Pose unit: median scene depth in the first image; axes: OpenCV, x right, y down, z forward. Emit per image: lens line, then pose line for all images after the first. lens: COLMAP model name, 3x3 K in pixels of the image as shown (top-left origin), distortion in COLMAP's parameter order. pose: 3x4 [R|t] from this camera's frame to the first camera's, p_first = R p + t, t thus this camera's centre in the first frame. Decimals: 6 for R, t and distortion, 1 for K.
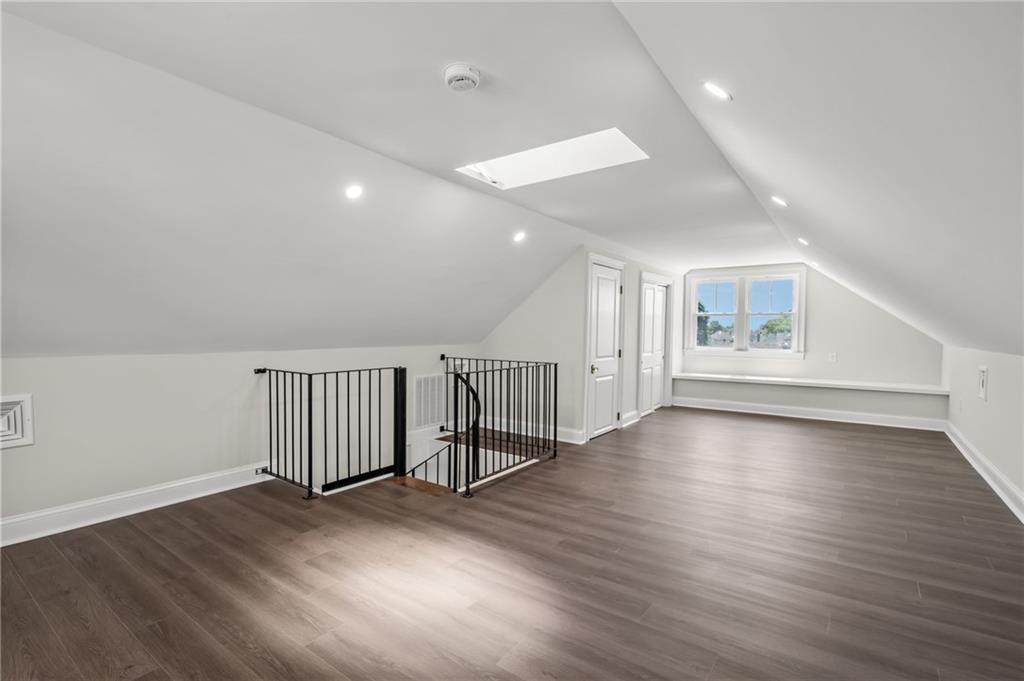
lens RADIAL K [[480.1, 0, 505.9], [0, 480.1, 342.2], [0, 0, 1]] dist [-0.004195, 0.000151]
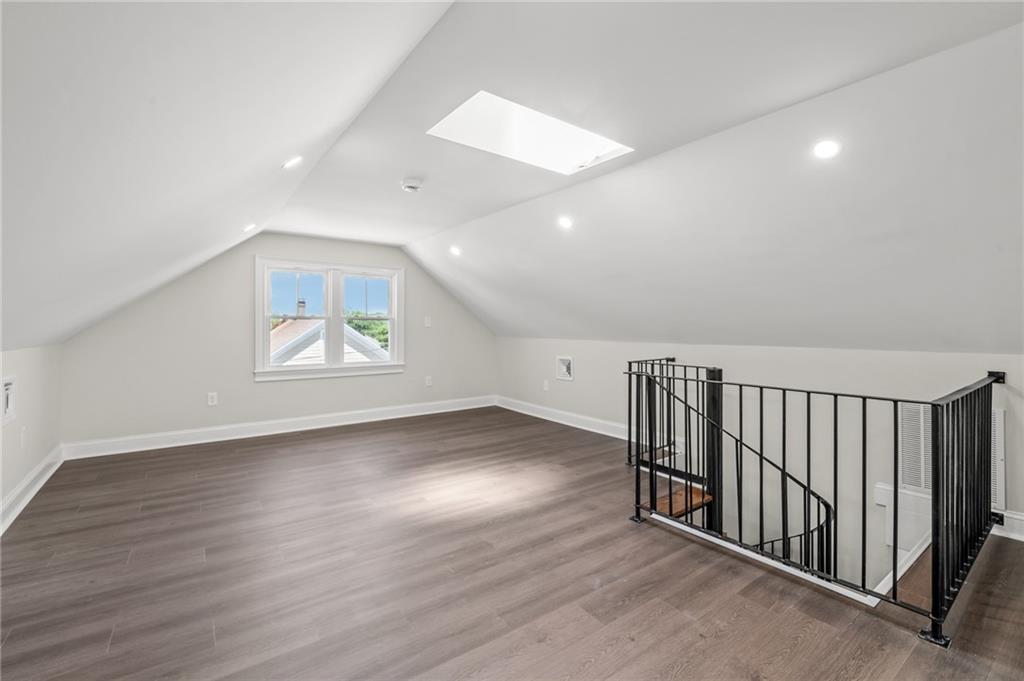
lens RADIAL K [[454.4, 0, 507.3], [0, 454.4, 330.8], [0, 0, 1]] dist [0.002108, 0.000034]
pose [[-0.298692, 0.004527, -0.954339, 0.836794], [-0.032198, 0.999372, 0.014818, -0.019062], [0.953806, 0.035154, -0.298359, 1.117332]]
